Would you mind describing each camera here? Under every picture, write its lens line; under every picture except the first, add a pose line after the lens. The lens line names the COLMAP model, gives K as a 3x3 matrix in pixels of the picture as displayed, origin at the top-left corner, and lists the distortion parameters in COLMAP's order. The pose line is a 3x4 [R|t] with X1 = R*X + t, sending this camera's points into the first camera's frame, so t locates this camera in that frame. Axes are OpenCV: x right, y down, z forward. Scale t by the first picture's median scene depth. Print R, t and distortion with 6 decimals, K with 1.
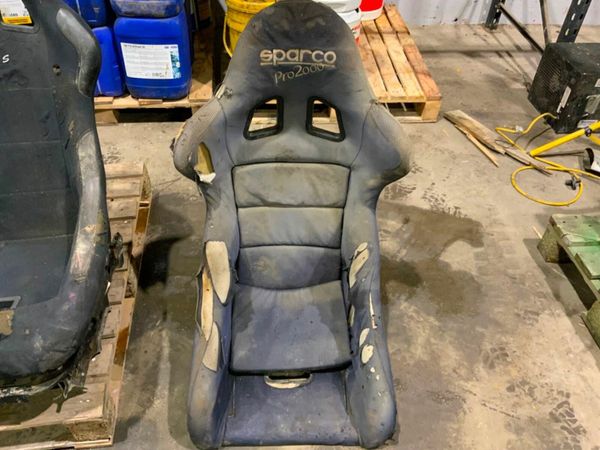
lens RADIAL K [[506.2, 0, 300.0], [0, 506.2, 225.0], [0, 0, 1]] dist [-0.000764, -0.010374]
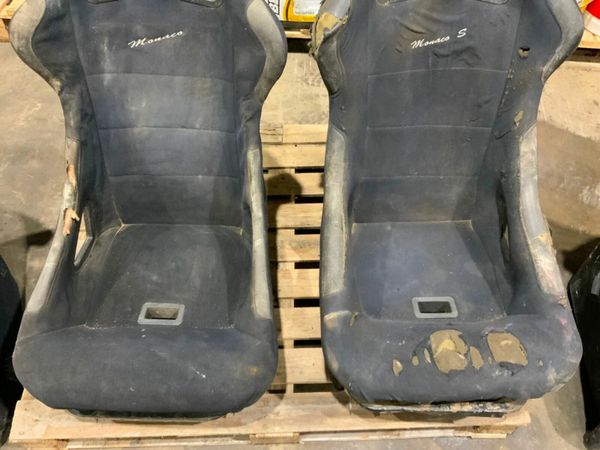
lens RADIAL K [[506.2, 0, 300.0], [0, 506.2, 225.0], [0, 0, 1]] dist [-0.000764, -0.010374]
pose [[0.994263, 0.092926, -0.052975, -0.775420], [-0.079251, 0.972586, 0.218622, -0.175486], [0.071838, -0.213169, 0.974371, 0.066216]]
